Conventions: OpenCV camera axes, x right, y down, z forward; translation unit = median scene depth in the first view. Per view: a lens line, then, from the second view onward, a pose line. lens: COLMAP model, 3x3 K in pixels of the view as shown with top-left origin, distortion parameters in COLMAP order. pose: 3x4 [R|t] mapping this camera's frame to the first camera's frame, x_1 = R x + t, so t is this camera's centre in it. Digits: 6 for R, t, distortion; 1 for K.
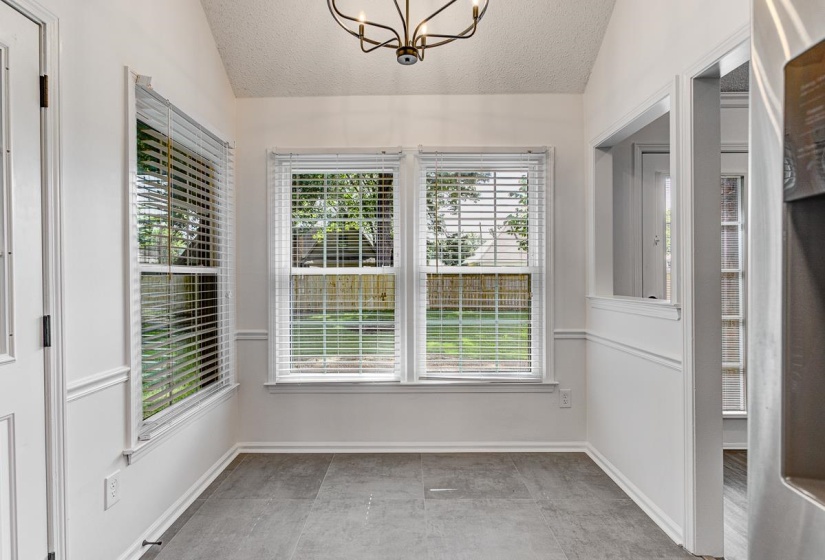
lens RADIAL K [[399.9, 0, 406.2], [0, 399.9, 278.7], [0, 0, 1]] dist [0.000273, -0.000089]
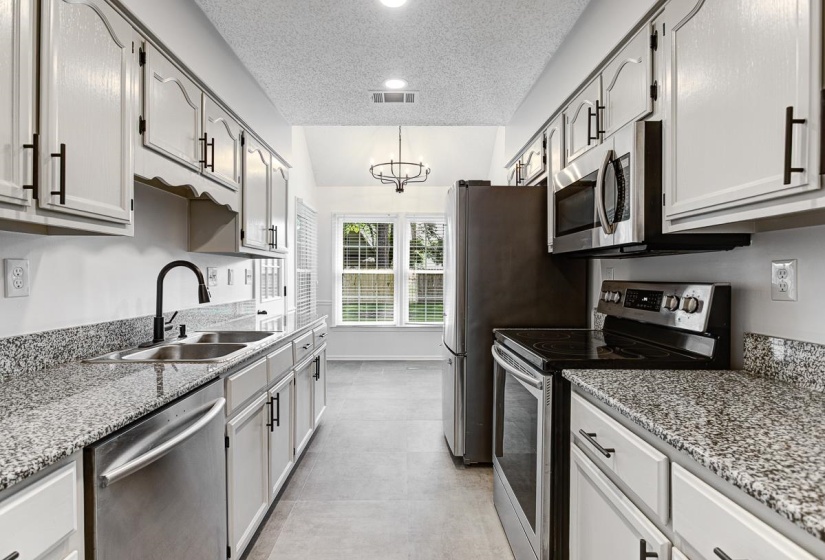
lens RADIAL K [[399.9, 0, 406.2], [0, 399.9, 278.7], [0, 0, 1]] dist [0.000273, -0.000089]
pose [[0.999925, 0.006862, 0.010132, 0.013433], [-0.006911, 0.999965, 0.004799, 0.004895], [-0.010099, -0.004869, 0.999937, -1.035627]]
